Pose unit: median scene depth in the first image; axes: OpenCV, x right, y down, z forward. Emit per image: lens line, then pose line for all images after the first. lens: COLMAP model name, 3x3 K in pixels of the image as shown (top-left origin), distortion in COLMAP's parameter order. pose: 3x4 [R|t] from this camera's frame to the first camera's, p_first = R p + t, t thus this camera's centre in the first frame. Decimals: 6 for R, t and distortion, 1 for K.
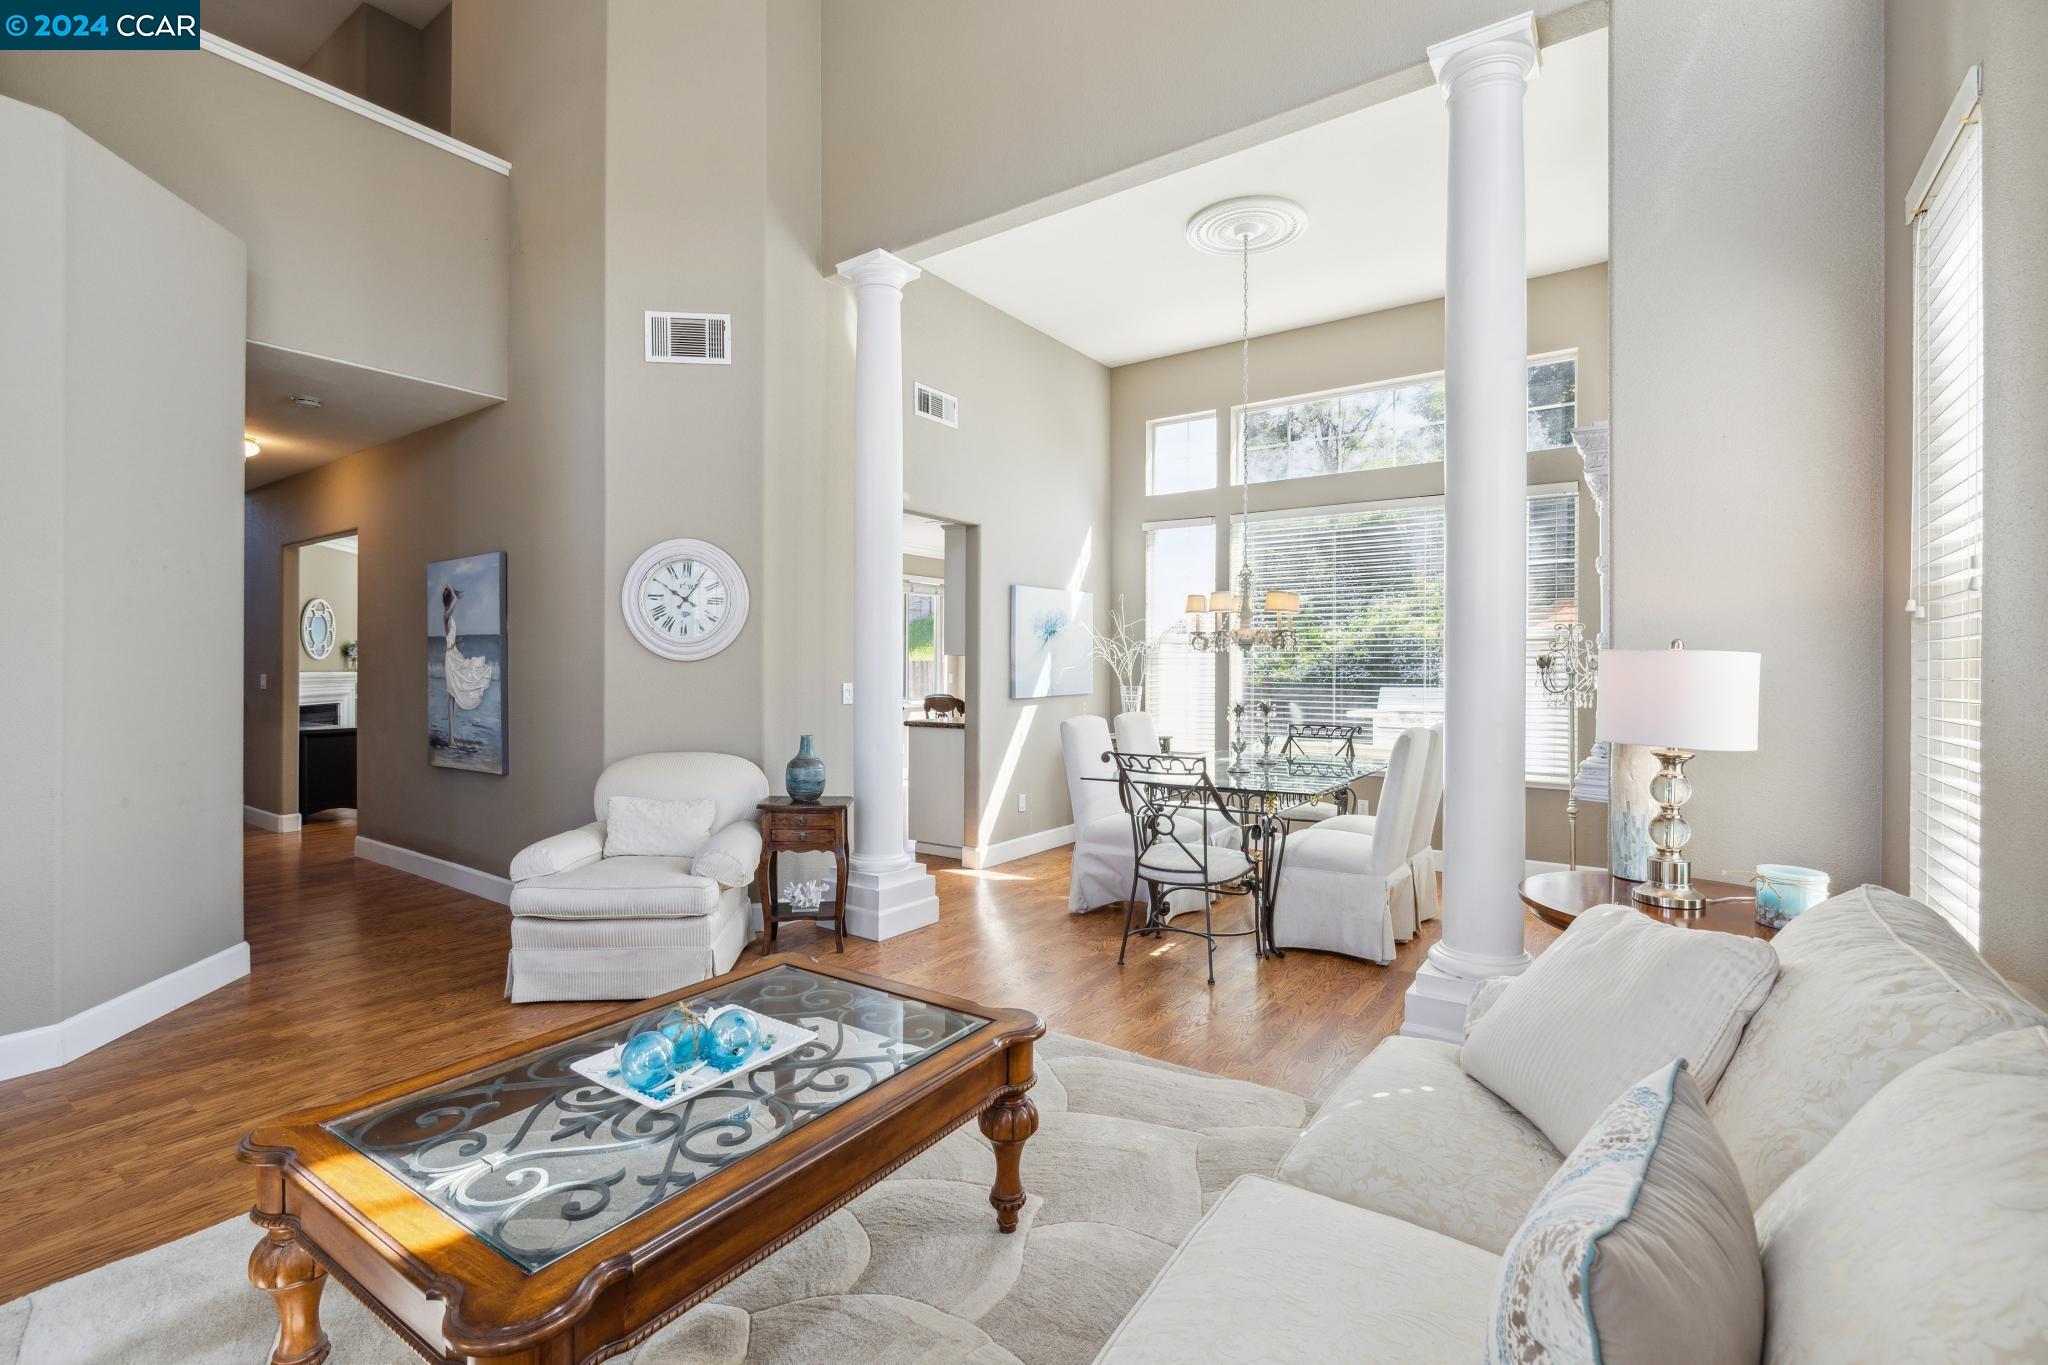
lens RADIAL K [[925.0, 0, 1023.2], [0, 925.0, 670.4], [0, 0, 1]] dist [-0.002541, -0.000176]
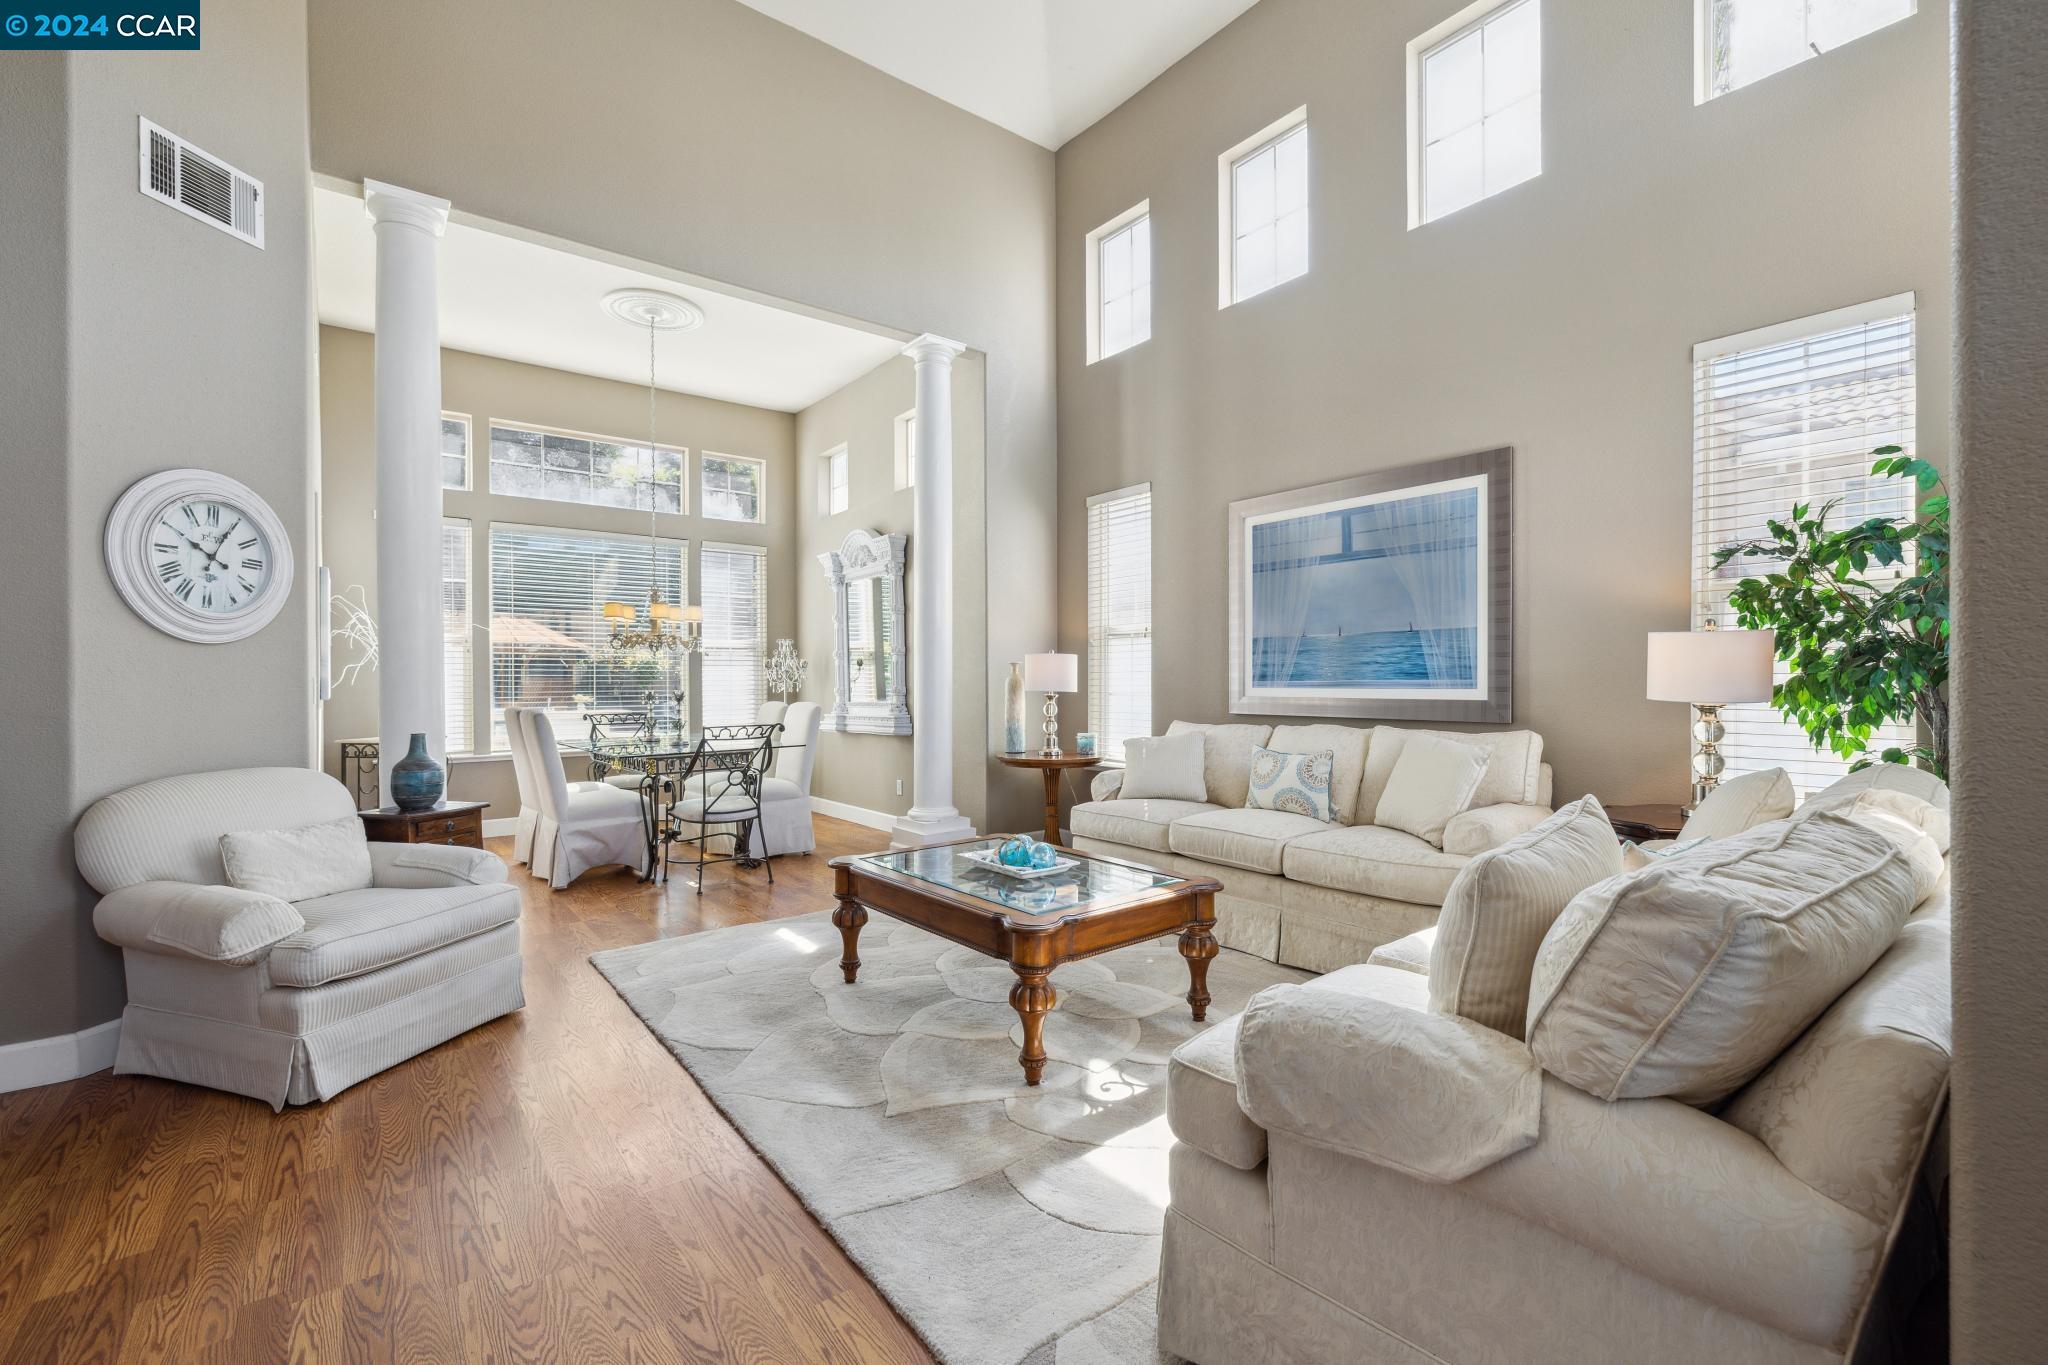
lens RADIAL K [[878.6, 0, 1024.0], [0, 878.6, 682.5], [0, 0, 1]] dist [-0.000414, 0.000064]
pose [[0.275190, -0.009164, 0.961346, -0.722493], [0.007617, 0.999944, 0.007352, 0.016816], [-0.961360, 0.005299, 0.275244, 0.181021]]
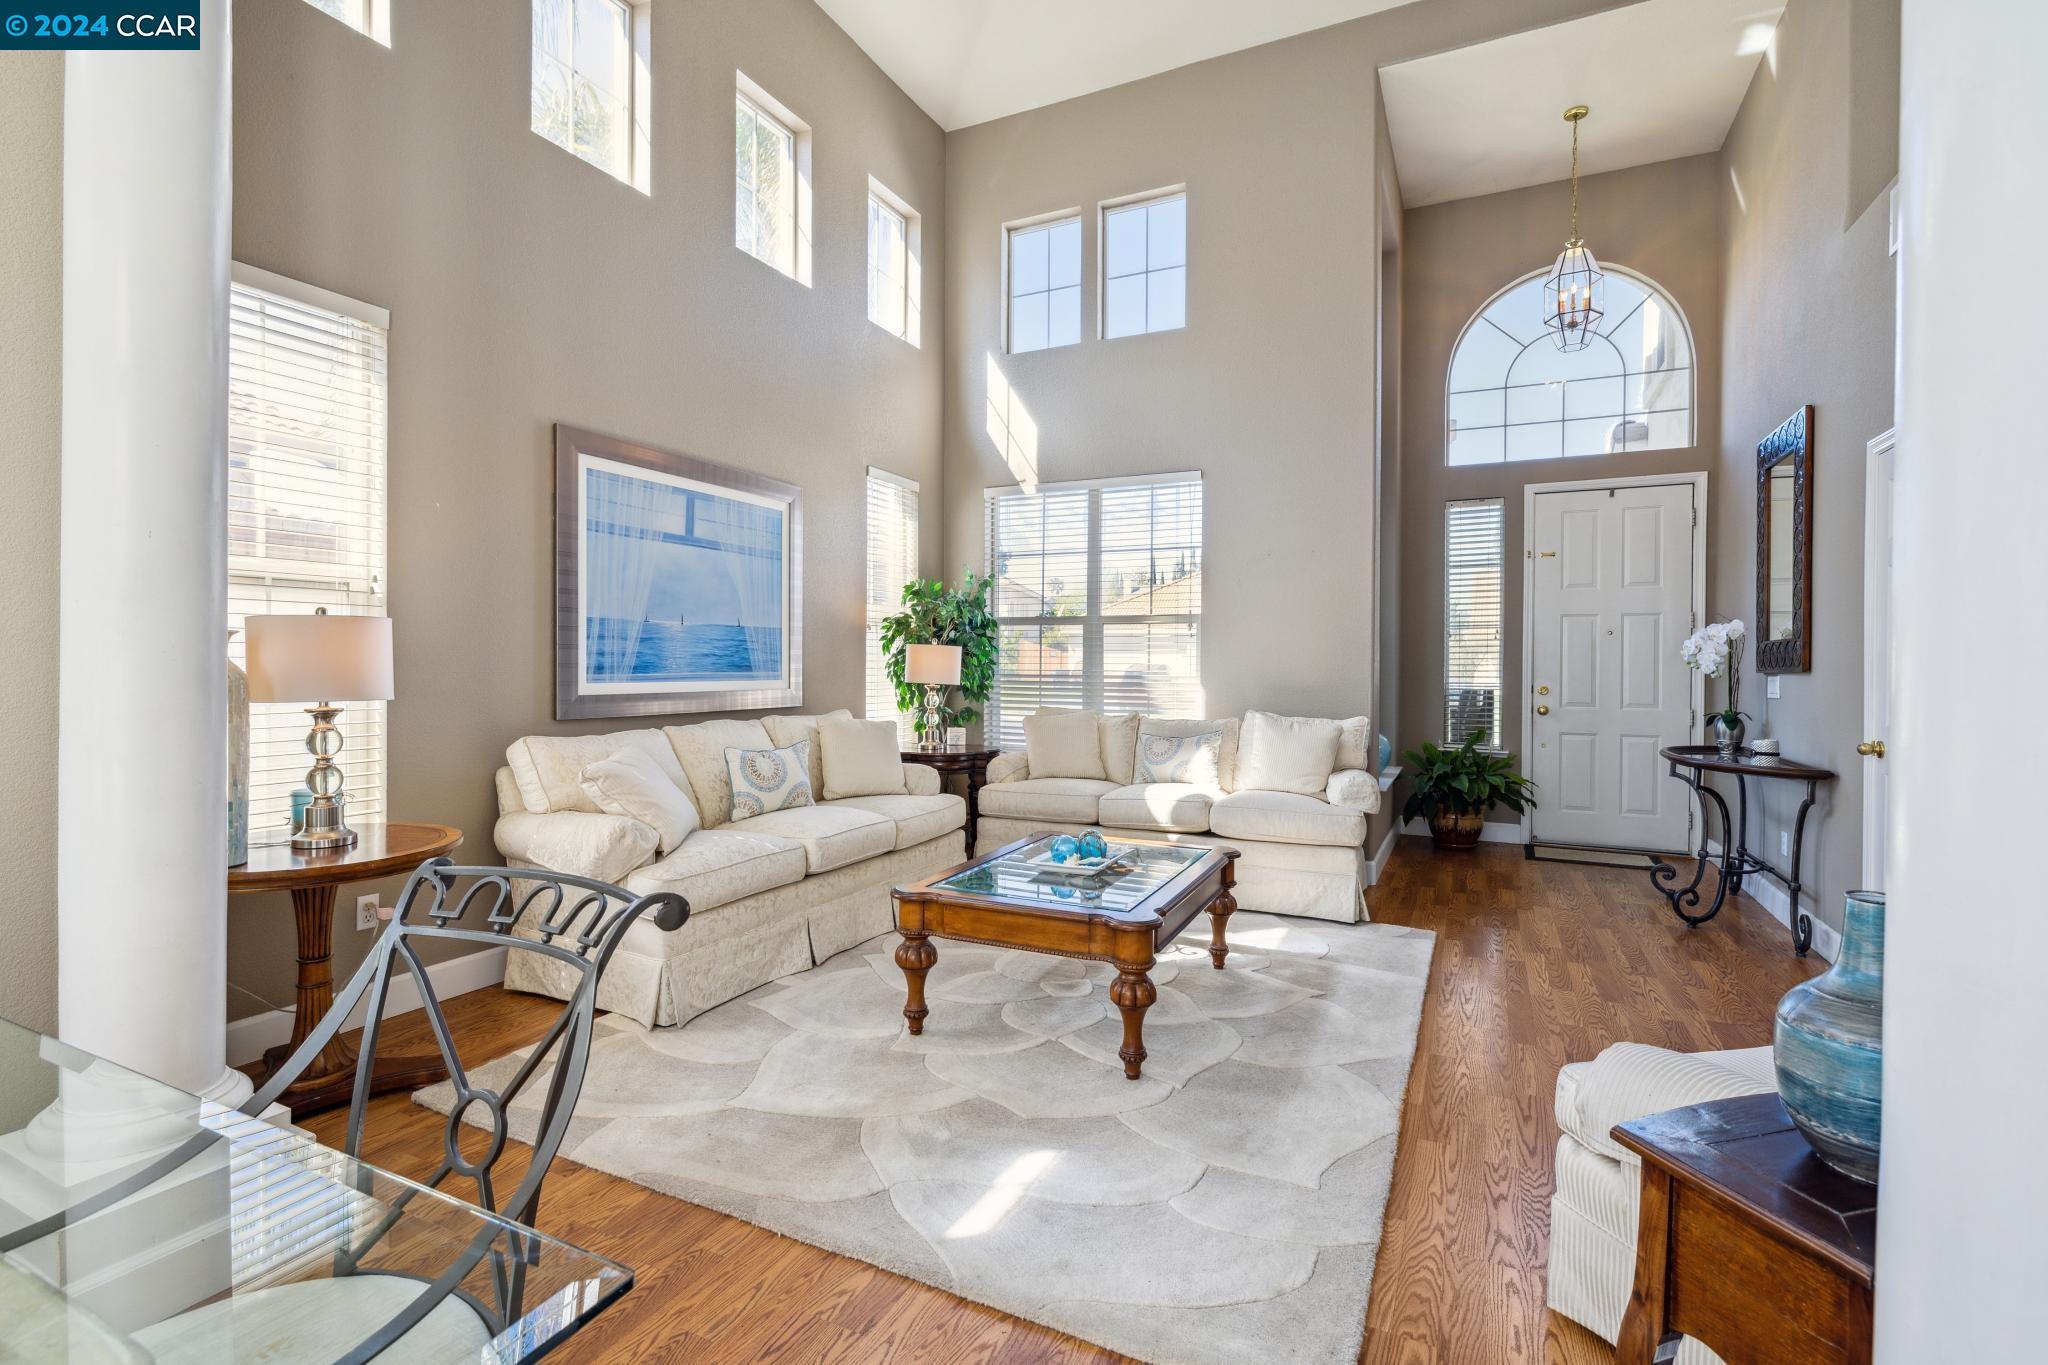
lens RADIAL K [[925.0, 0, 1023.2], [0, 925.0, 670.4], [0, 0, 1]] dist [-0.002541, -0.000176]
pose [[-0.984513, -0.007617, -0.175143, 0.025097], [-0.009055, 0.999931, 0.007416, 0.012199], [0.175075, 0.008887, -0.984515, 0.988930]]
